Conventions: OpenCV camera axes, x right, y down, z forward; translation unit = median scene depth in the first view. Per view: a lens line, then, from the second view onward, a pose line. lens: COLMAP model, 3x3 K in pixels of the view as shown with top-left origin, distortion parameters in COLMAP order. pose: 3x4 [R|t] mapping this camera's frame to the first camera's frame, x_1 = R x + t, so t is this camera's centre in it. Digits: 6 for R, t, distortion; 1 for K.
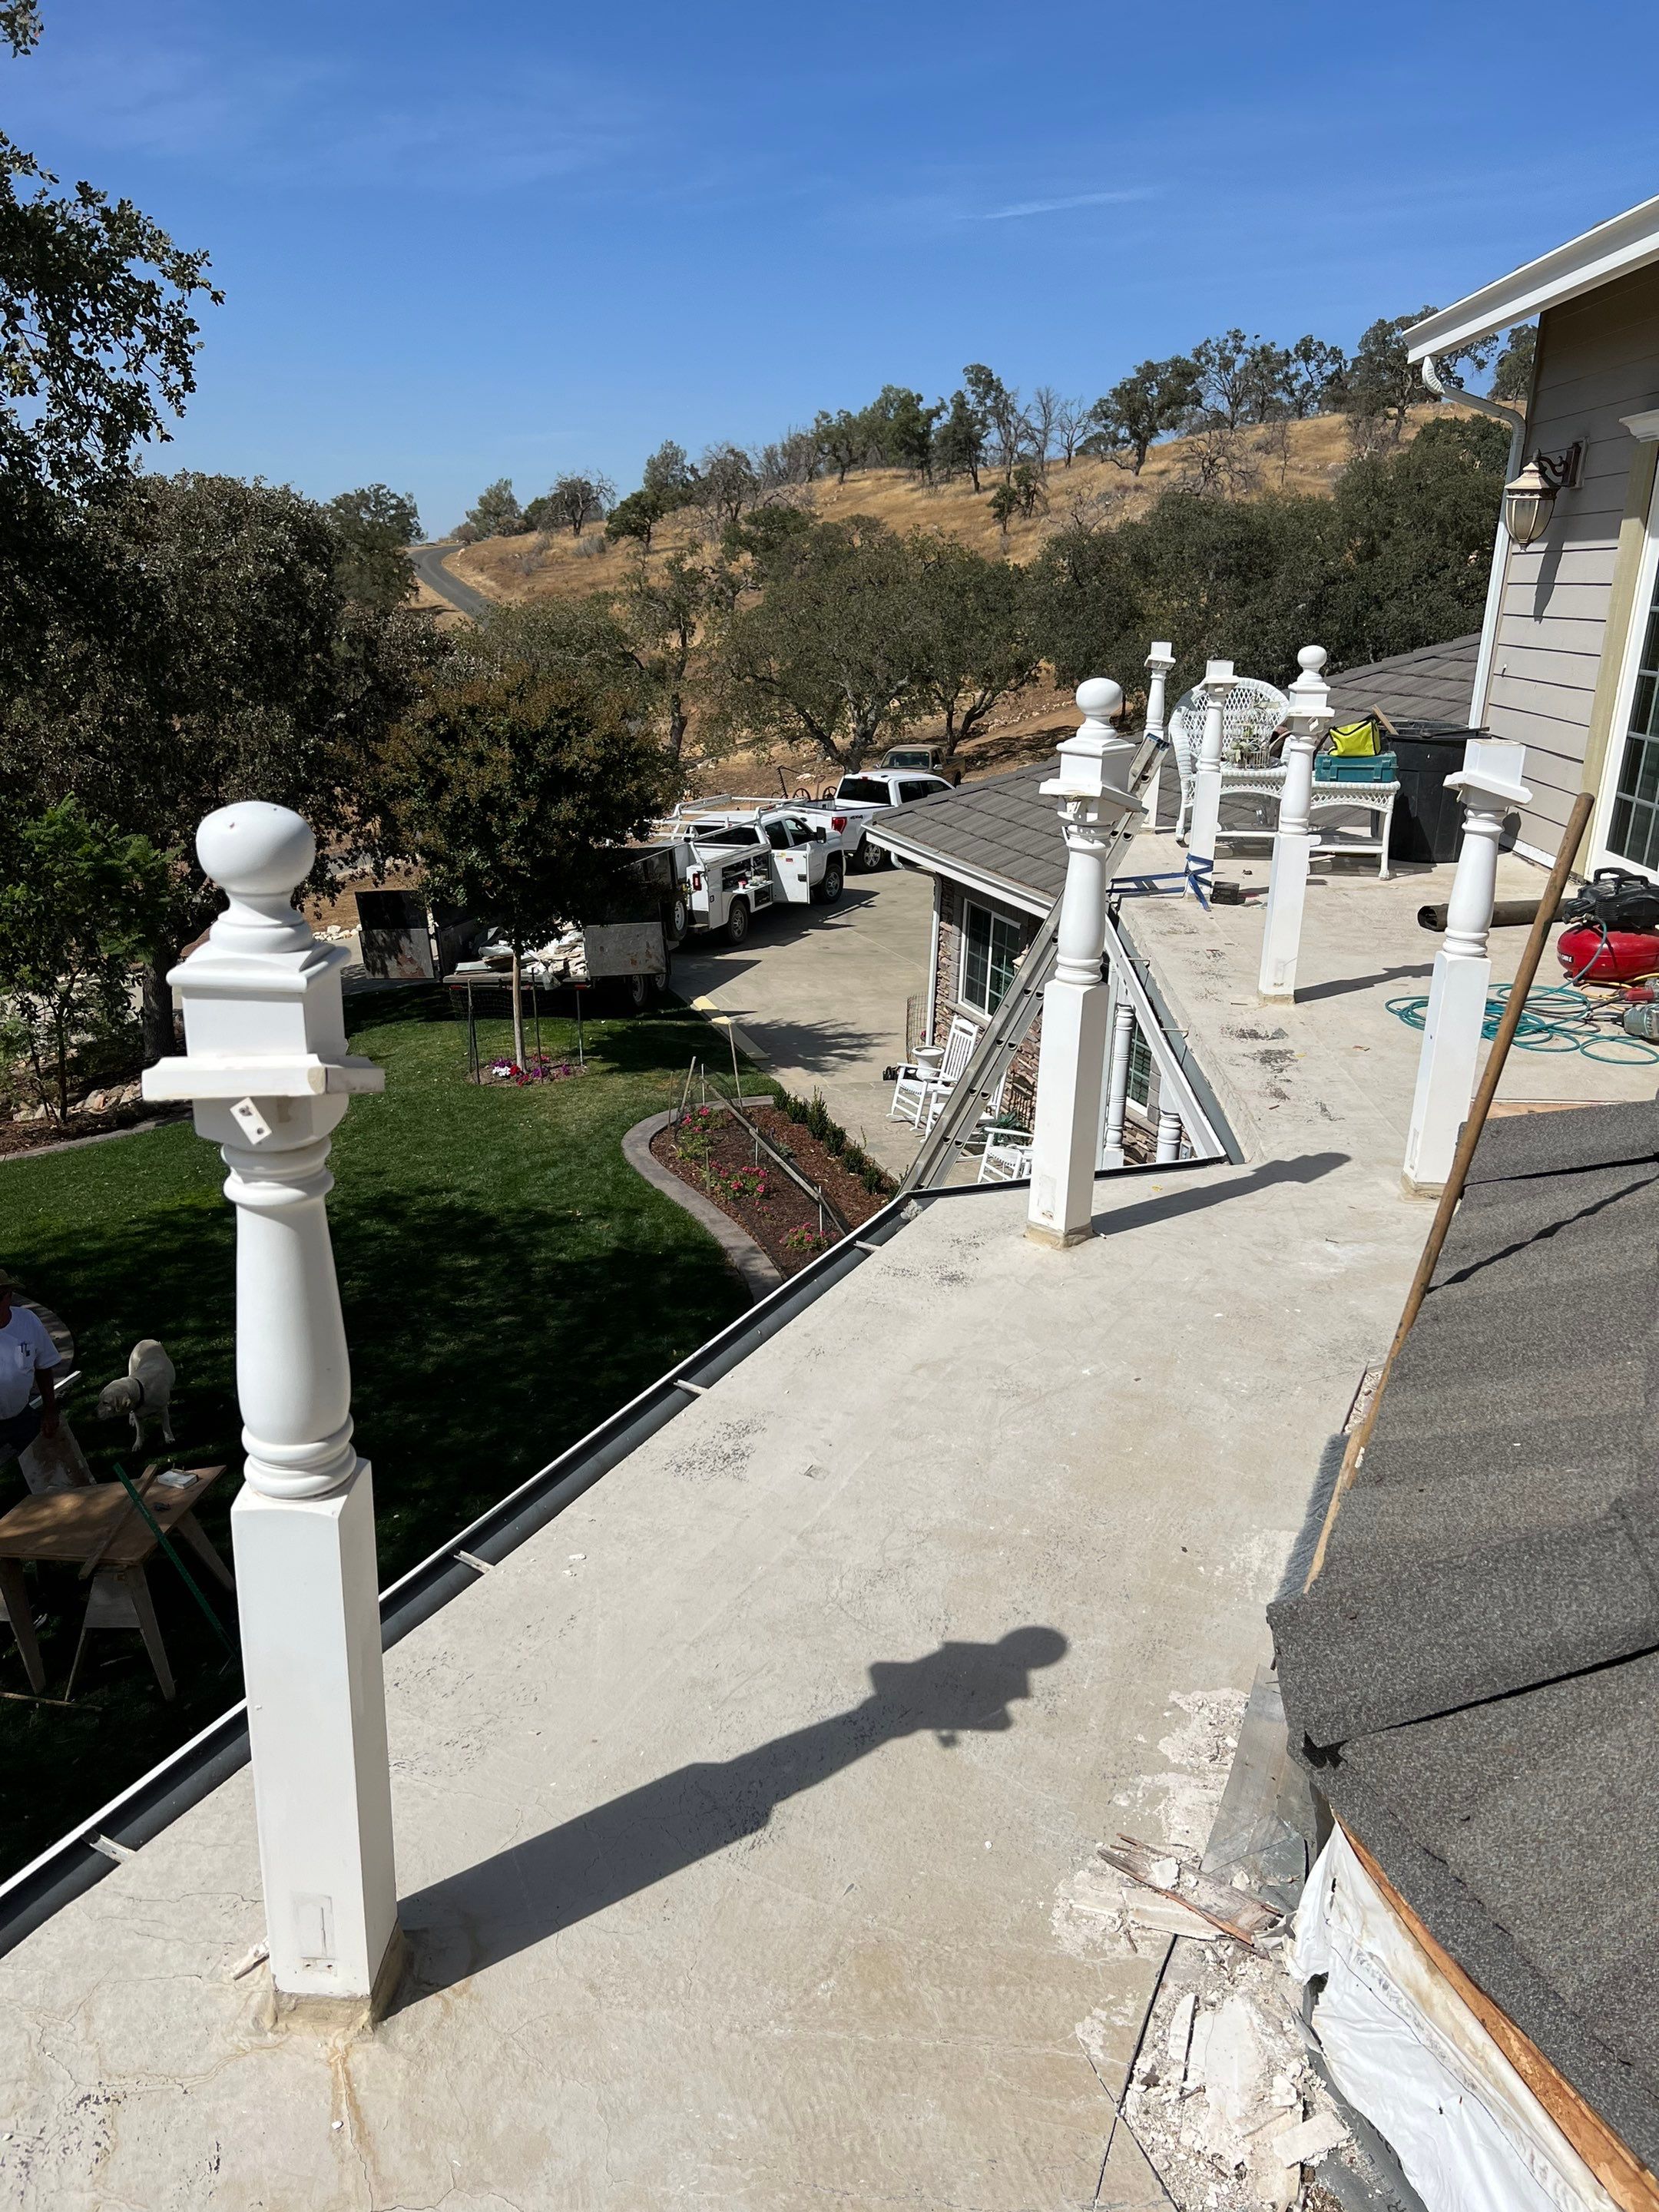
lens RADIAL K [[1660.2, 0, 821.9], [0, 1660.2, 1114.1], [0, 0, 1]] dist [0.080542, -0.106563]
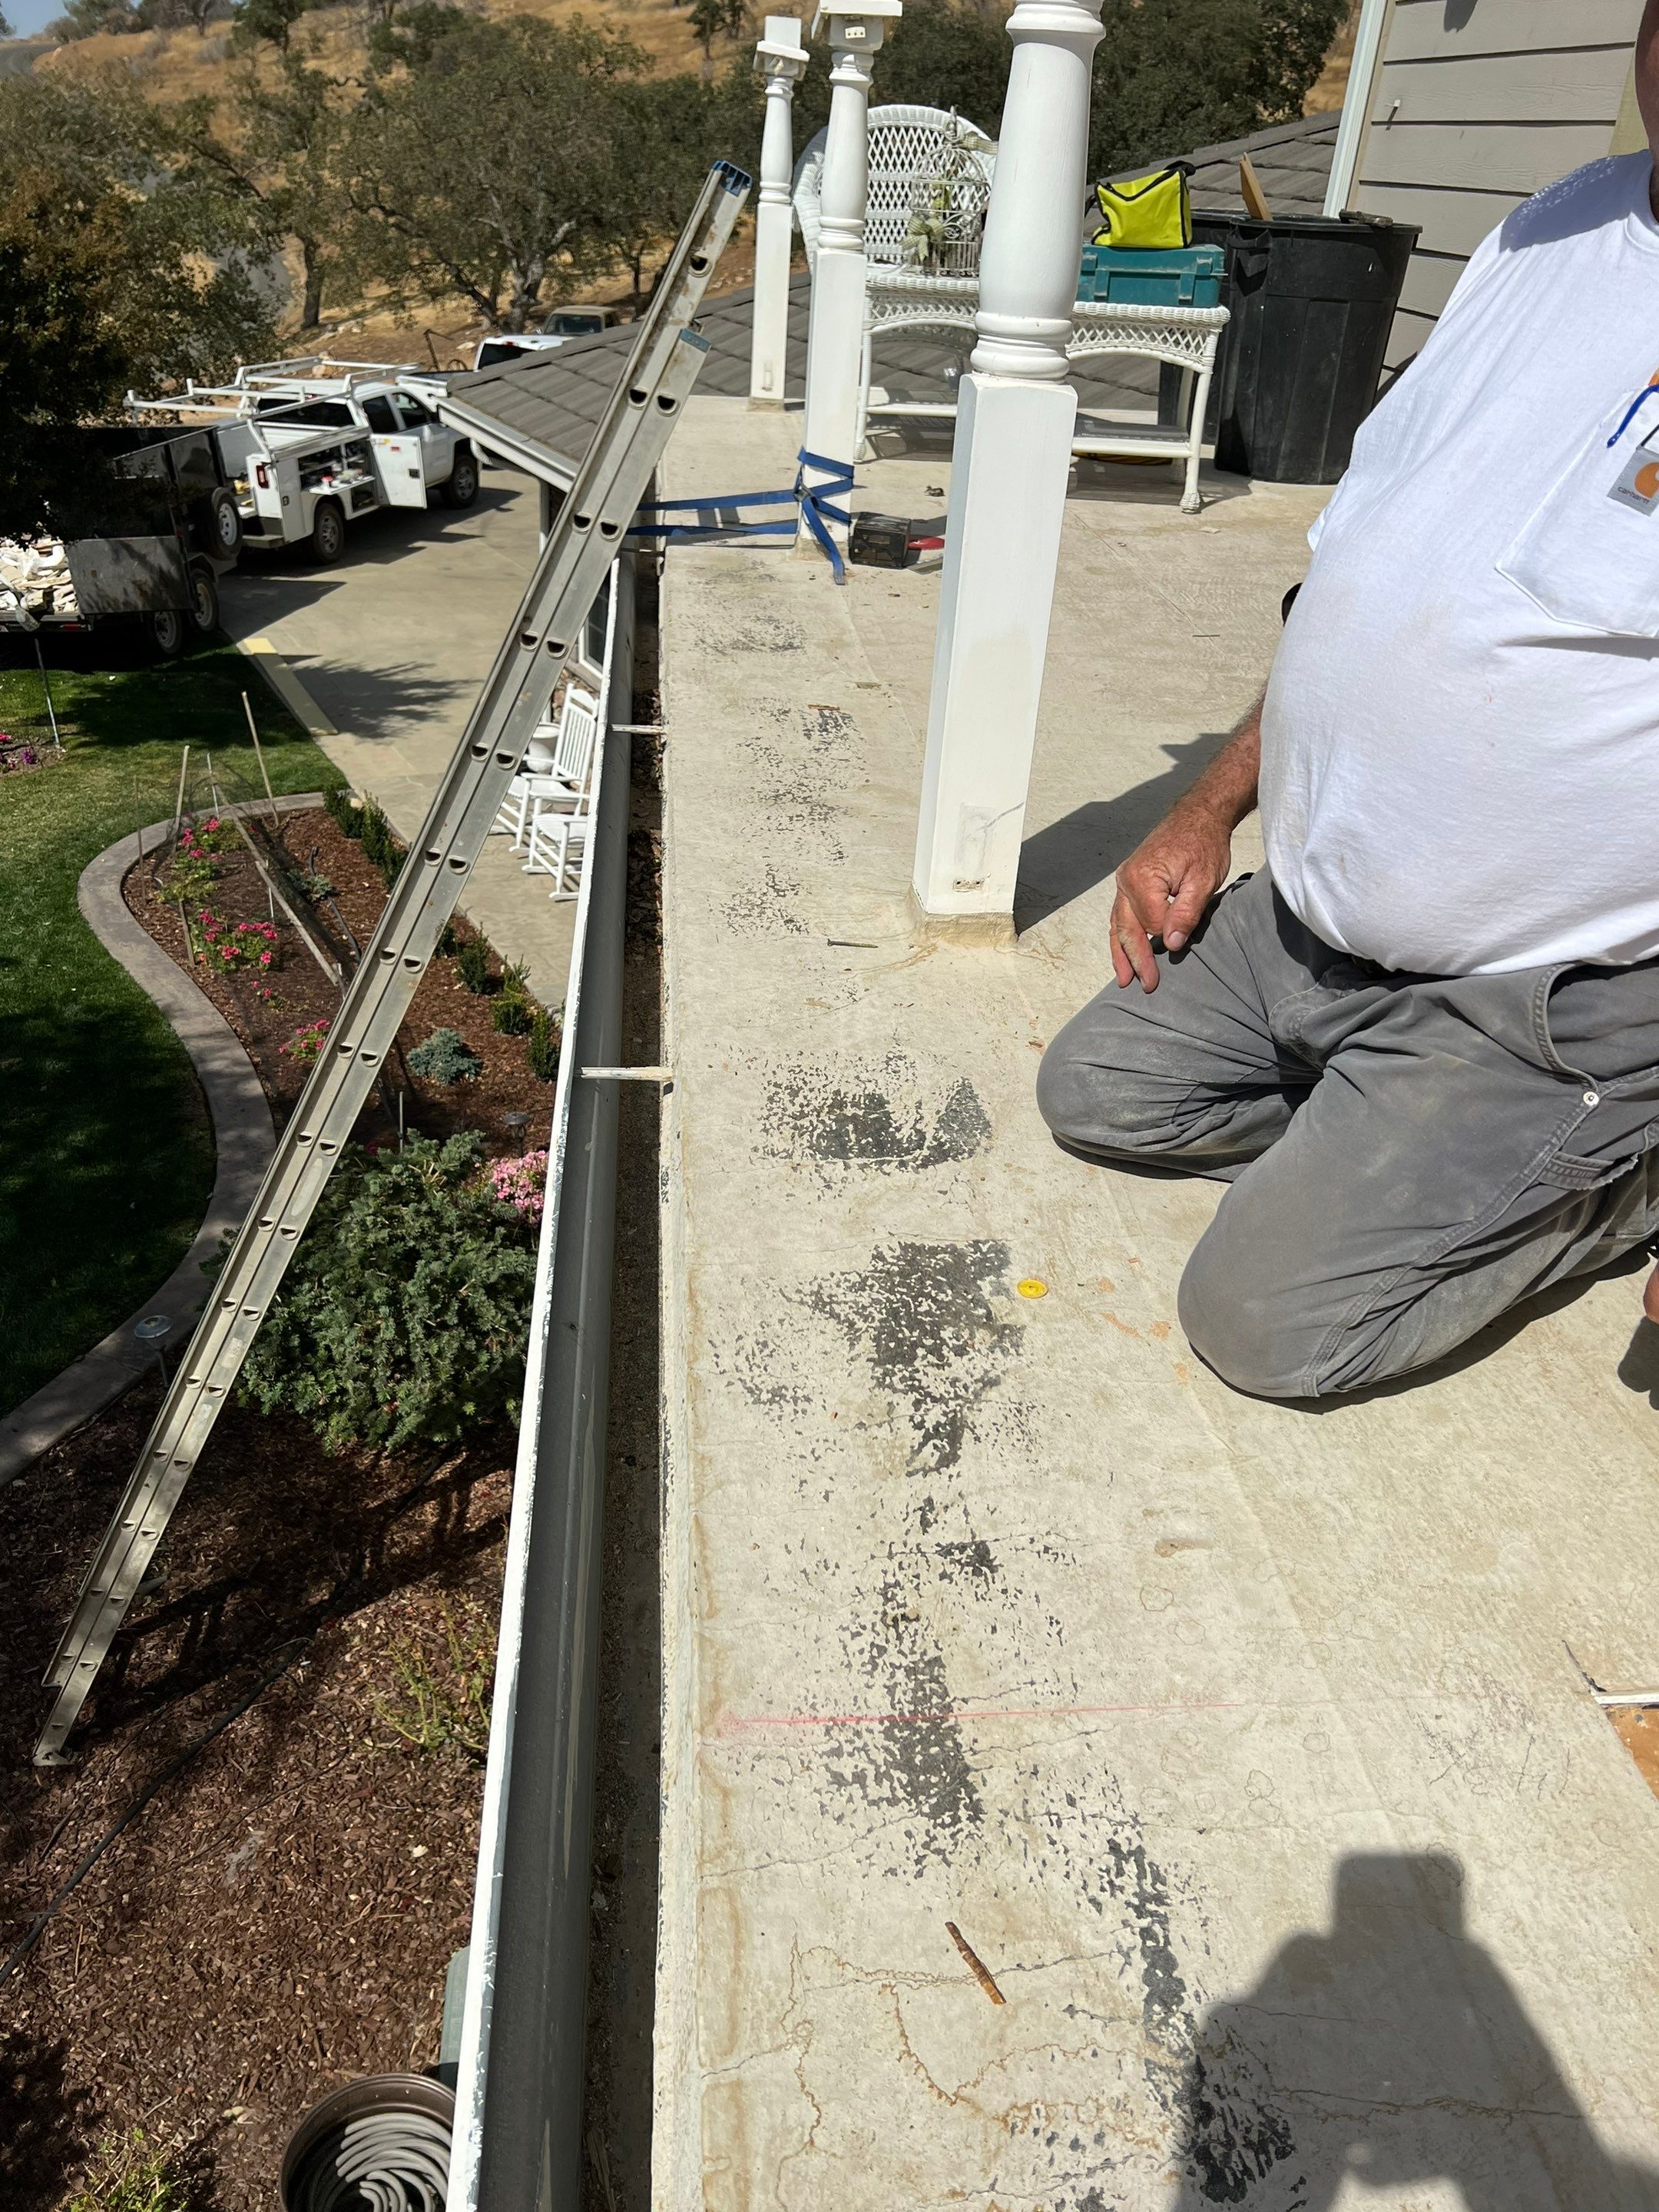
lens RADIAL K [[1675.7, 0, 862.7], [0, 1675.7, 1104.1], [0, 0, 1]] dist [0.017879, -0.031732]
pose [[0.983392, -0.046202, 0.175518, 0.055053], [0.007305, 0.976349, 0.216076, -0.029913], [-0.181350, -0.211206, 0.960471, 0.193853]]
